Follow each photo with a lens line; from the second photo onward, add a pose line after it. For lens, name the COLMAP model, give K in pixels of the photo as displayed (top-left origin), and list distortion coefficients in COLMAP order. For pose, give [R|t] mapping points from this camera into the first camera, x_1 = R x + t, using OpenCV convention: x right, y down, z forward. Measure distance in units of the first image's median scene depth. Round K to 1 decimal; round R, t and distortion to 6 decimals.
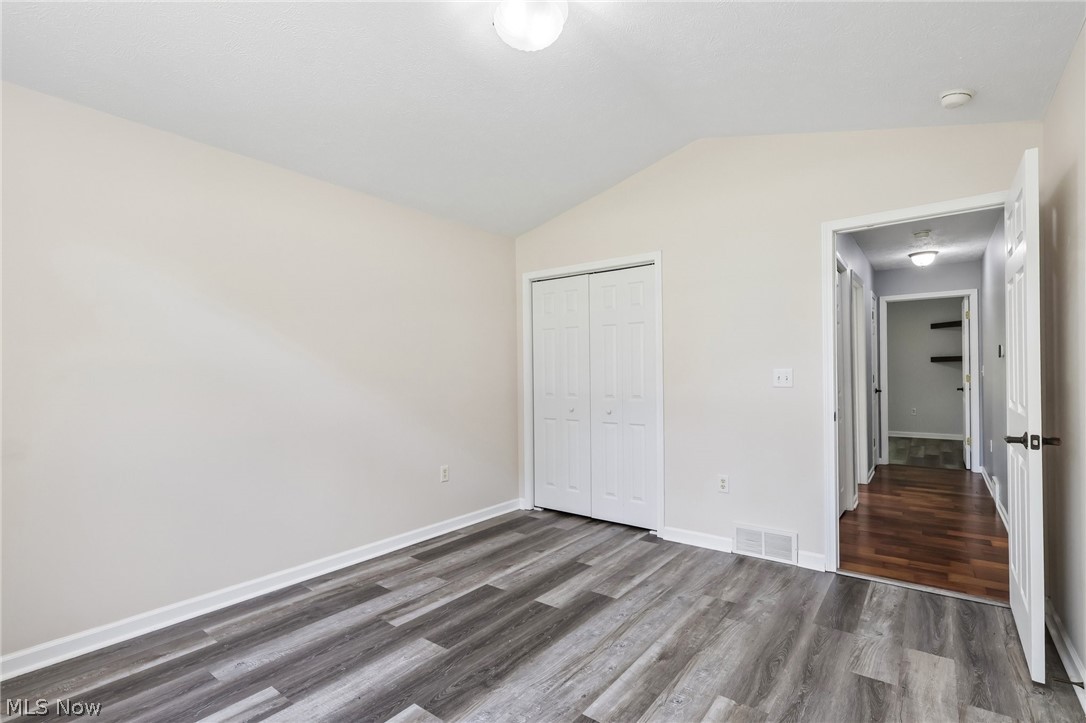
lens RADIAL K [[508.4, 0, 540.2], [0, 508.4, 366.8], [0, 0, 1]] dist [-0.004692, 0.002341]
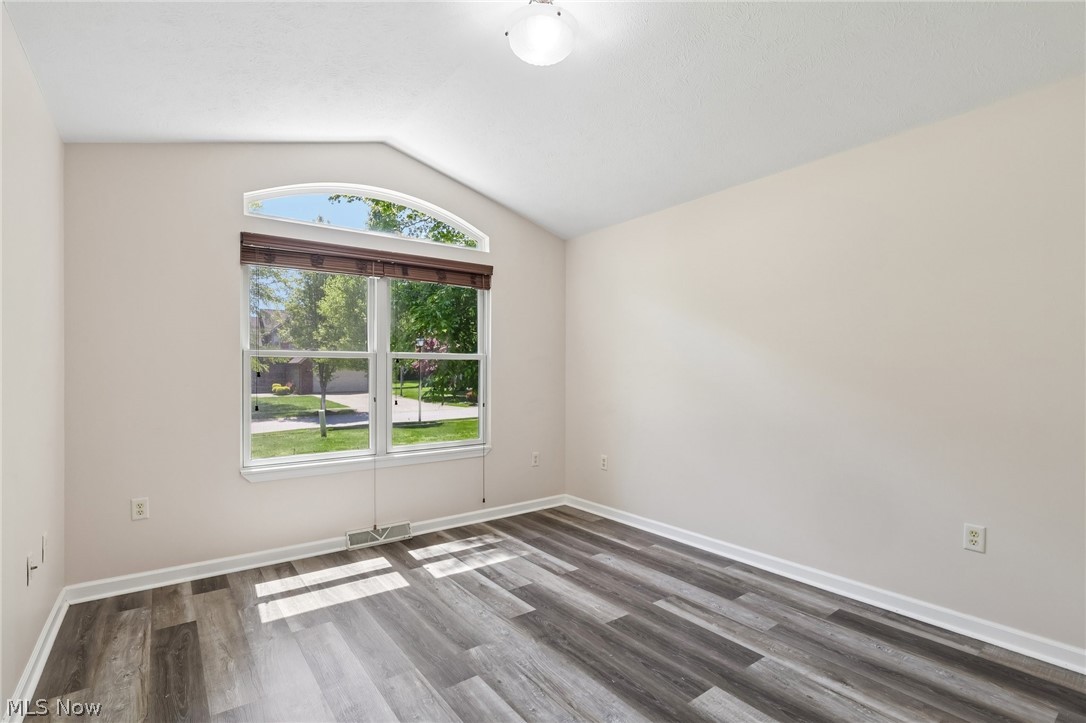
lens RADIAL K [[508.4, 0, 539.8], [0, 508.4, 364.7], [0, 0, 1]] dist [-0.004692, 0.002341]
pose [[-0.273969, -0.005271, -0.961724, 0.768803], [0.018690, 0.999767, -0.010804, 0.005423], [0.961557, -0.020934, -0.273806, 0.987695]]
